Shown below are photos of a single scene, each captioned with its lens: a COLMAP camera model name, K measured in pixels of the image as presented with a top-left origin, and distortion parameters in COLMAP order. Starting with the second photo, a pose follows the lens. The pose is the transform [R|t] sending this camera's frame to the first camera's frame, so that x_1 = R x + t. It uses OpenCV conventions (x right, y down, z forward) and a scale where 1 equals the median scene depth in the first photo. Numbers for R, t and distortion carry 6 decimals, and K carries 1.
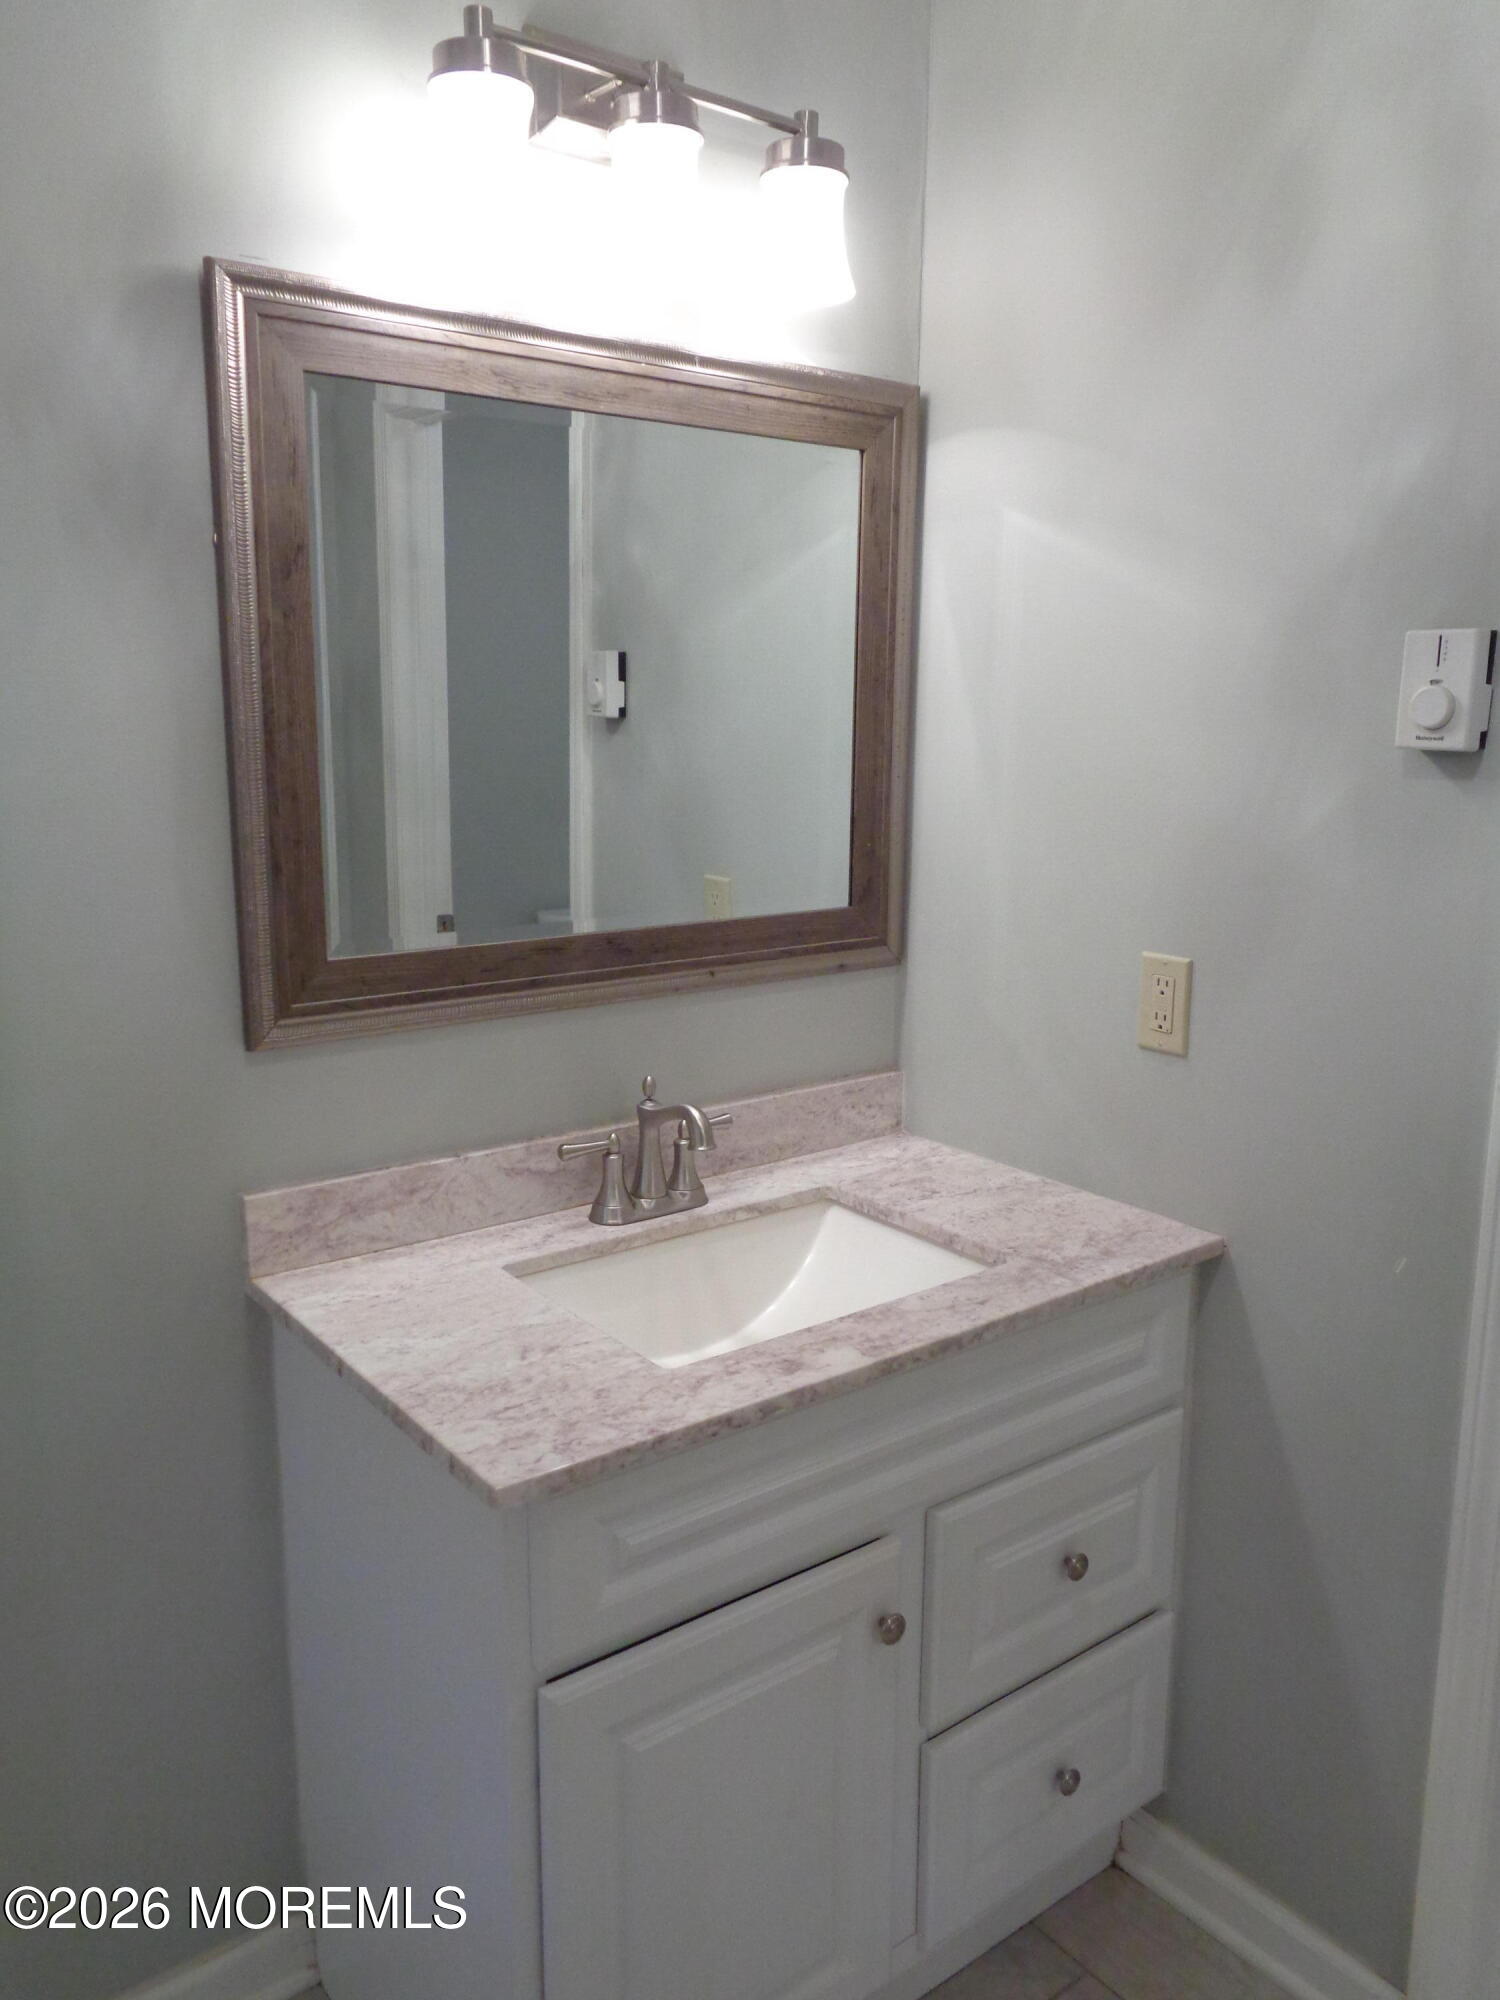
lens RADIAL K [[1514.9, 0, 753.5], [0, 1514.9, 989.2], [0, 0, 1]] dist [0.002352, 0.020871]
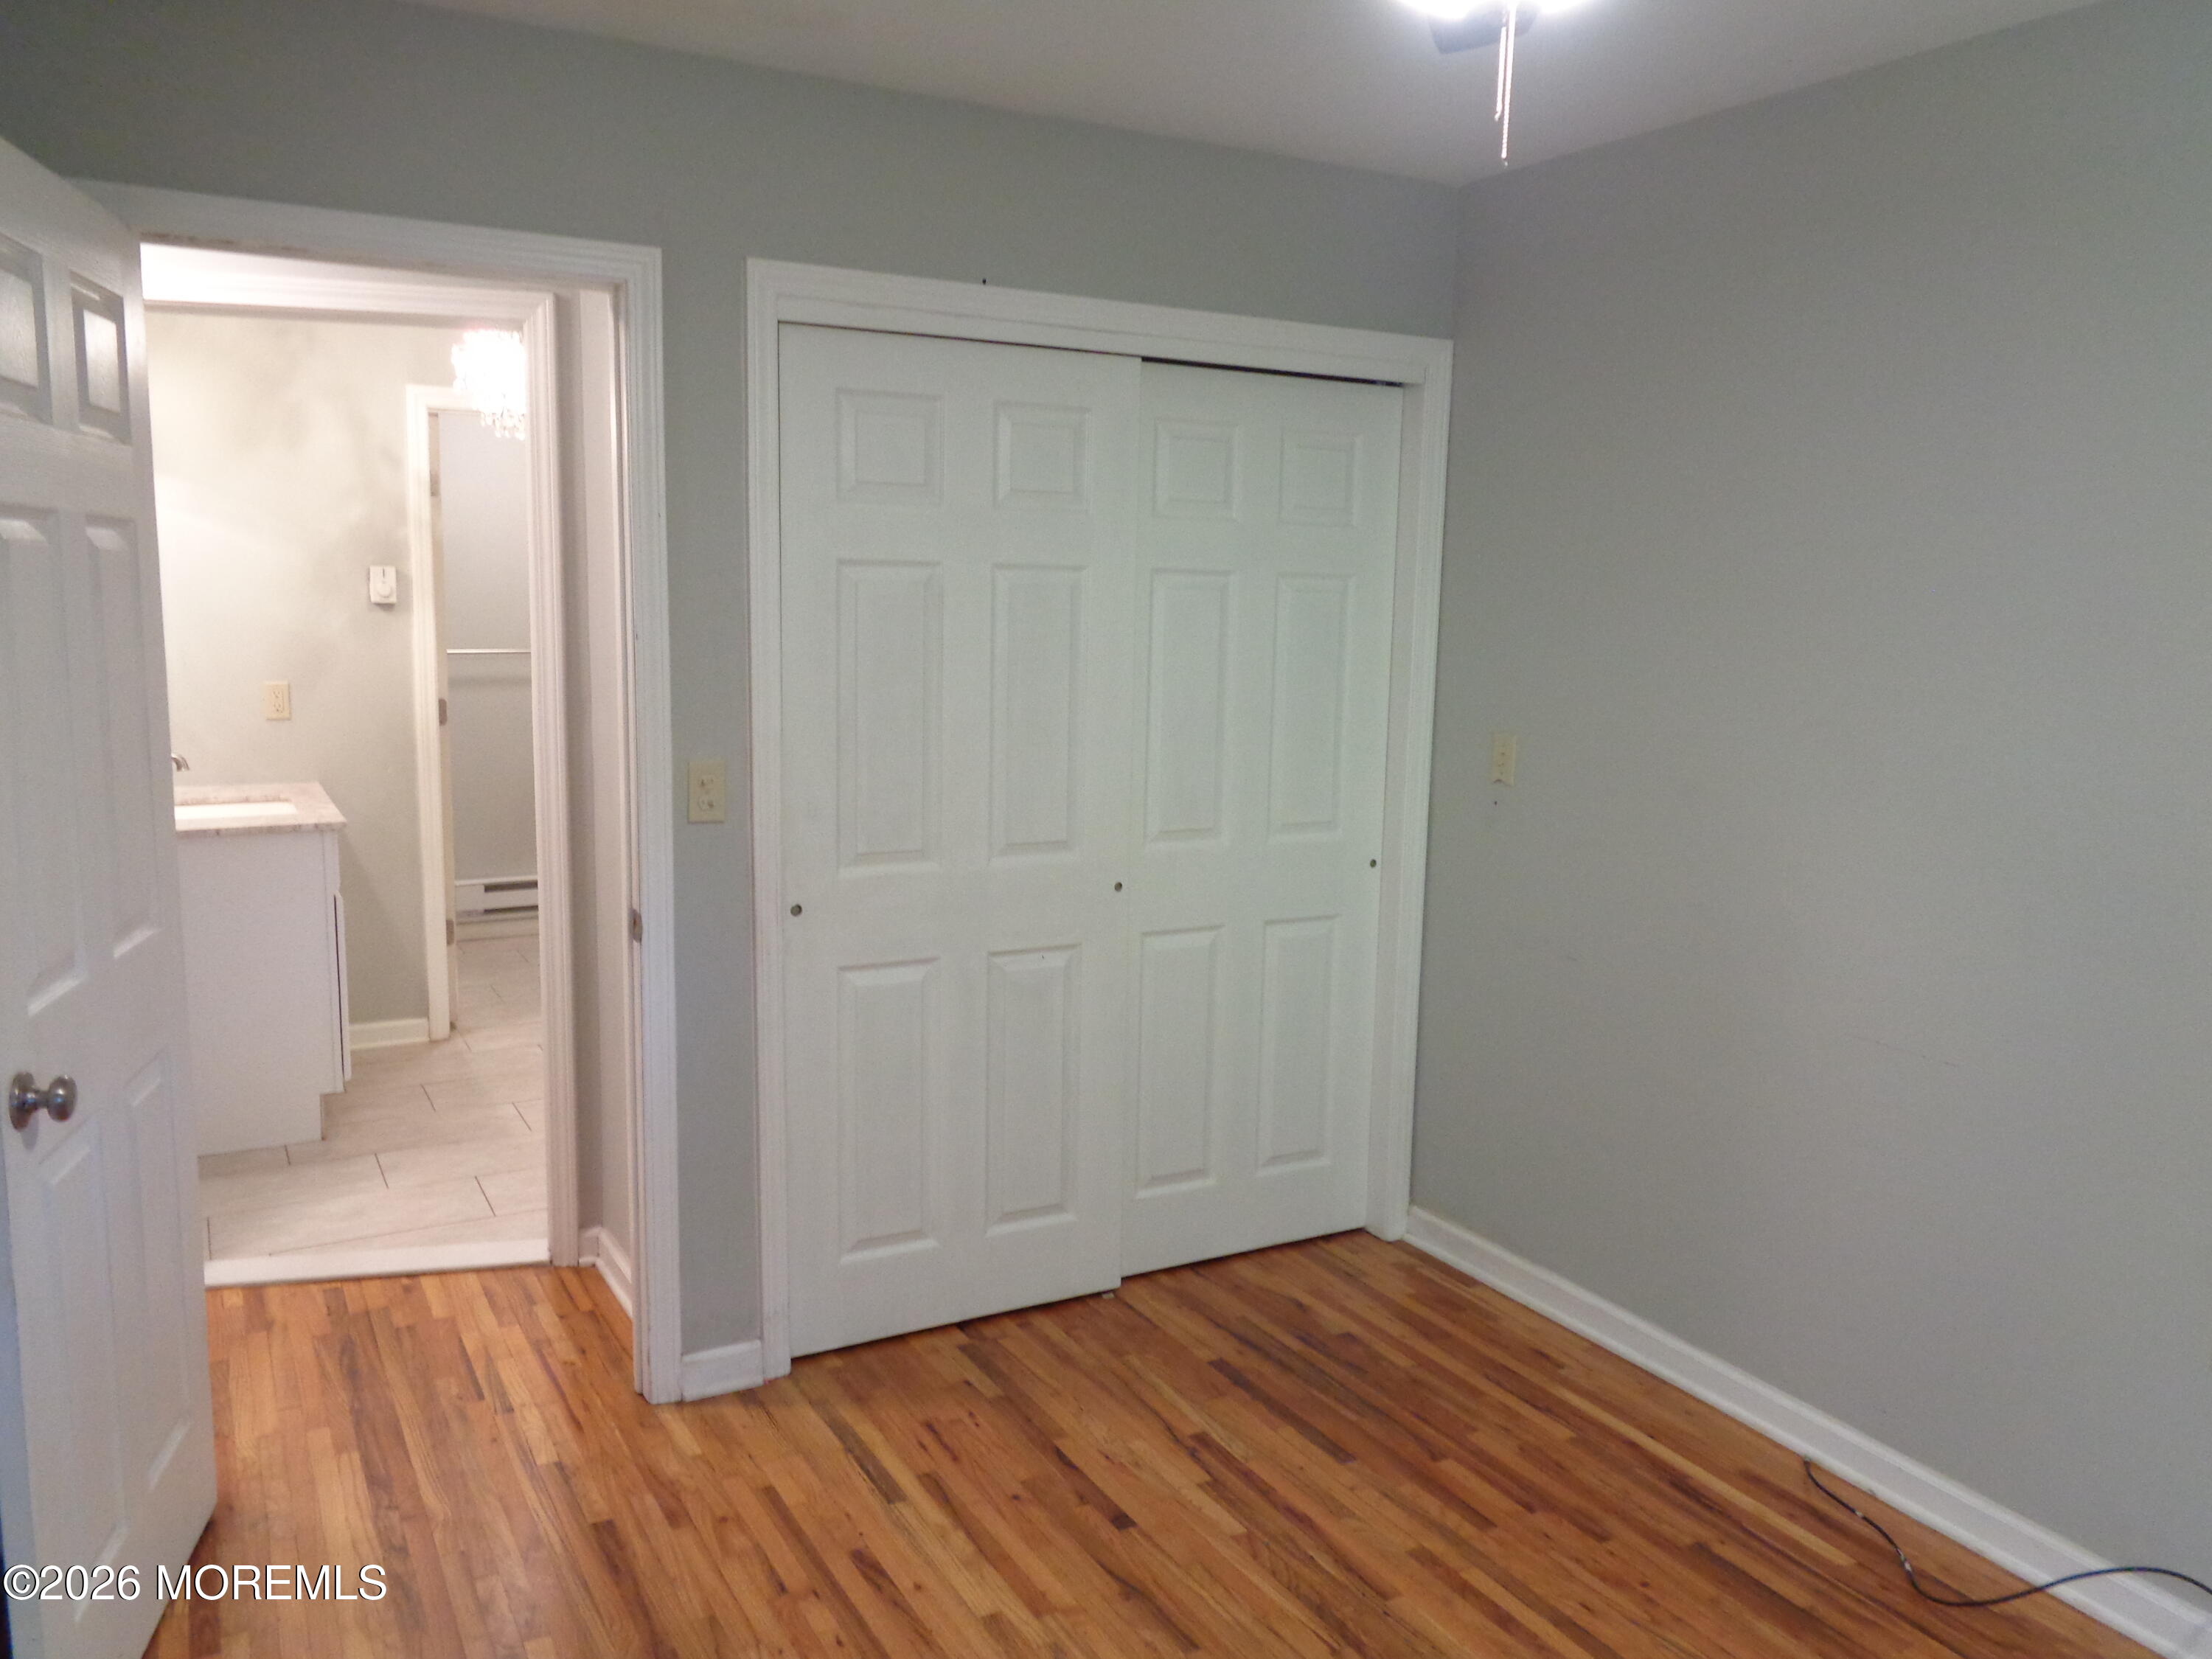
lens RADIAL K [[1675.4, 0, 1090.8], [0, 1675.4, 843.6], [0, 0, 1]] dist [0.002352, 0.020871]
pose [[0.144927, -0.146674, 0.978511, -2.479809], [0.165717, 0.978580, 0.122140, 0.134707], [-0.975466, 0.144454, 0.166129, -0.846002]]
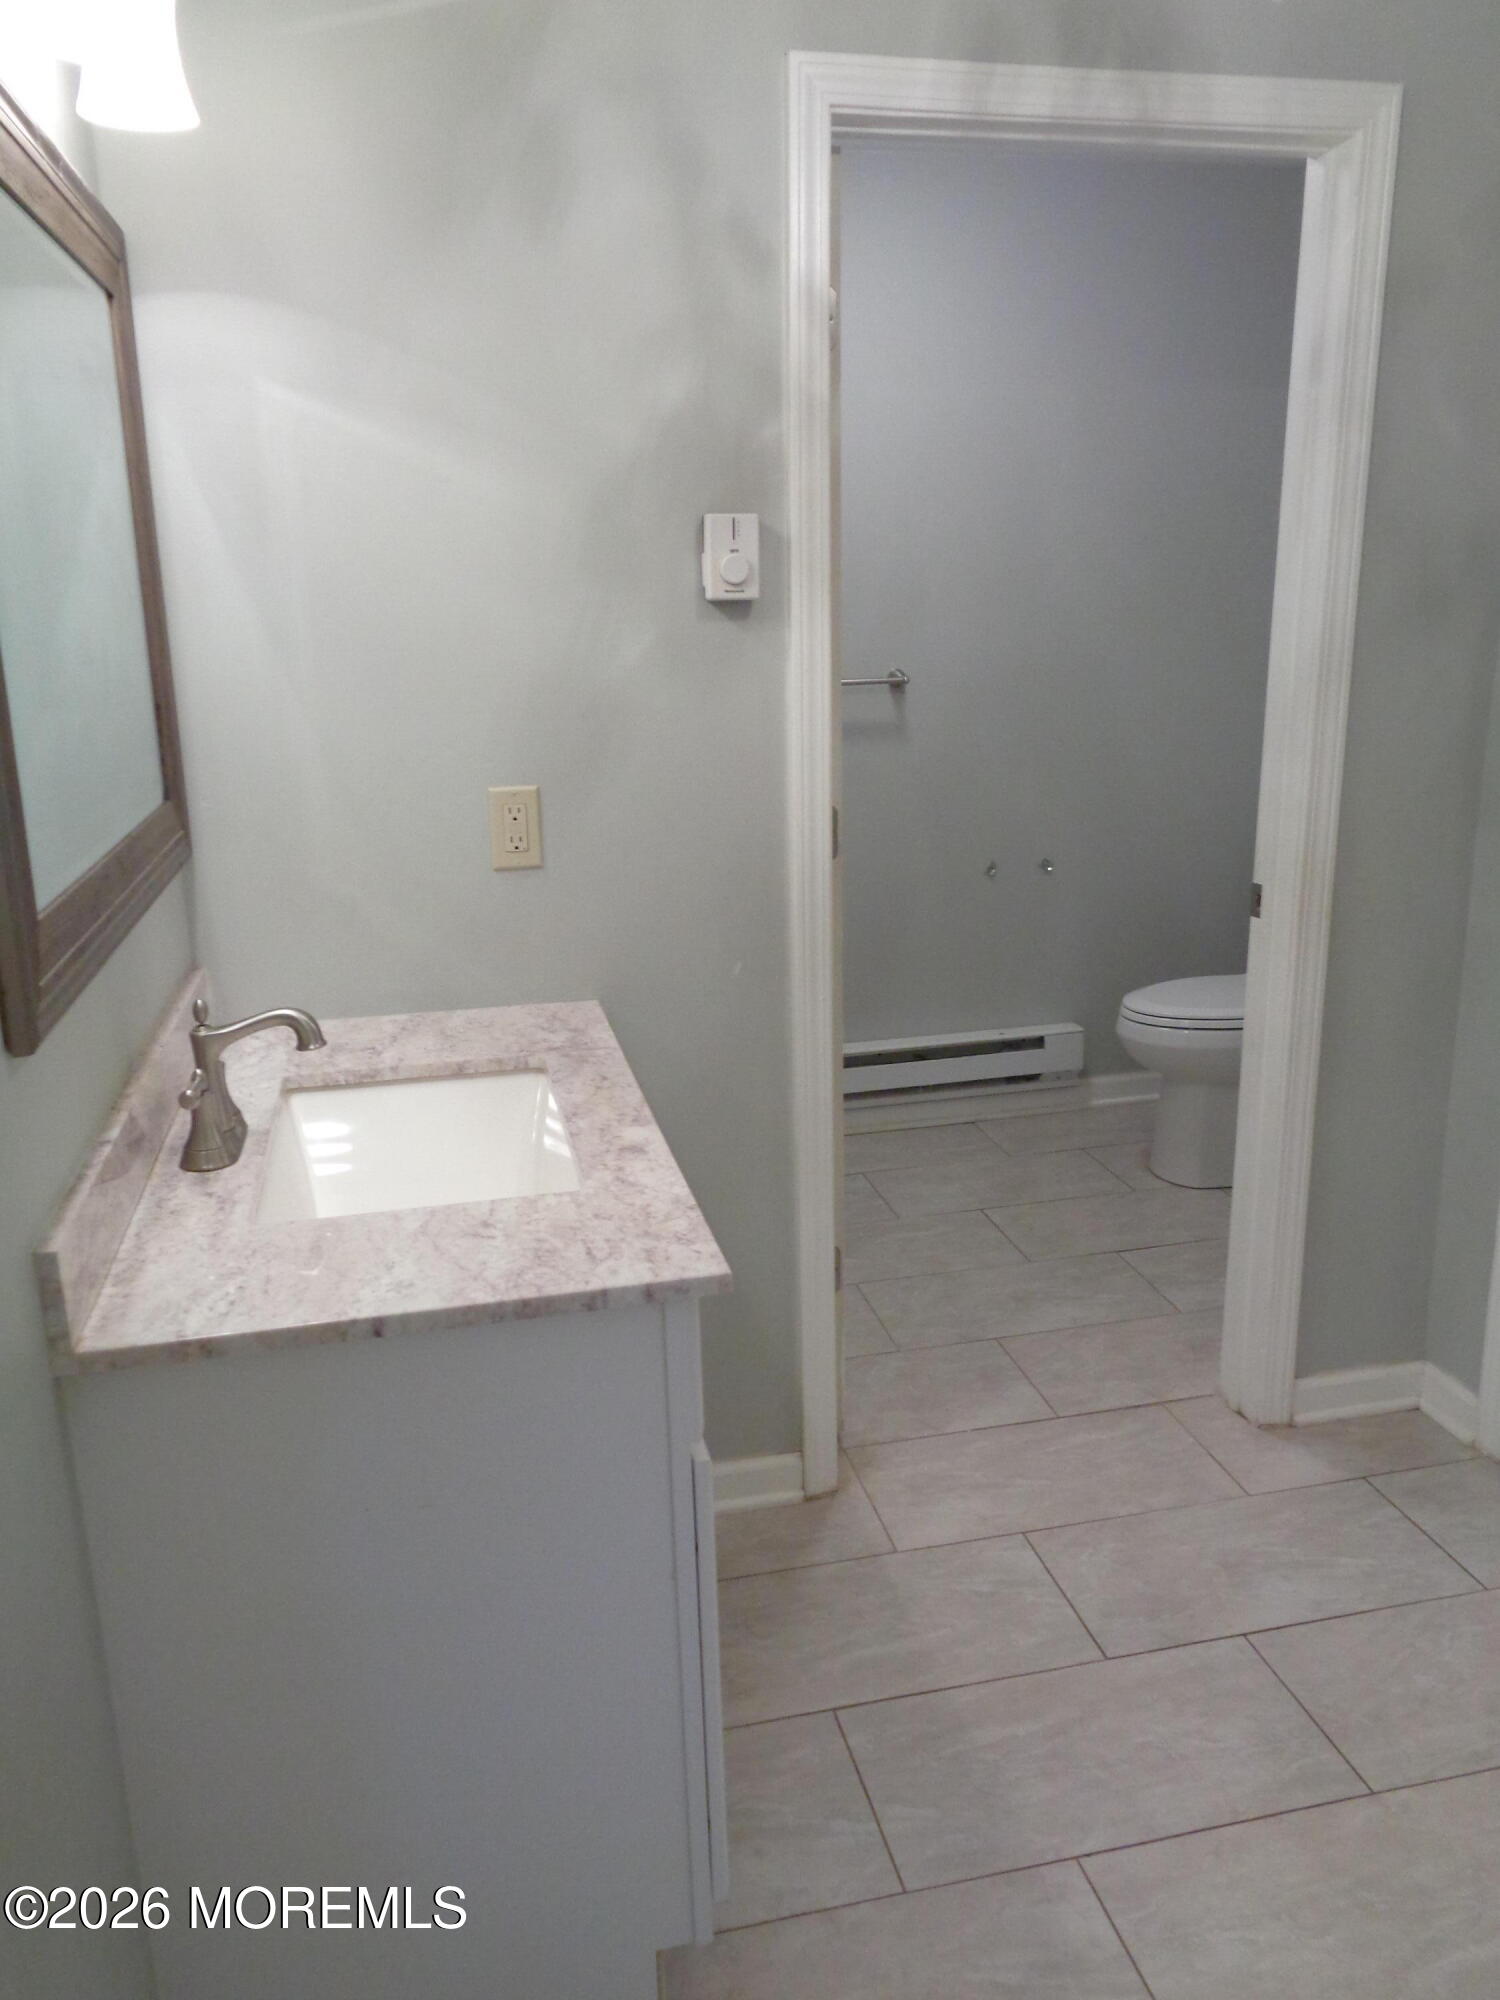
lens RADIAL K [[1514.9, 0, 762.3], [0, 1514.9, 999.8], [0, 0, 1]] dist [0.002352, 0.020871]
pose [[0.406569, -0.253455, 0.877760, -0.757083], [0.192127, 0.962984, 0.189073, -0.050127], [-0.893190, 0.091770, 0.440215, 0.322783]]
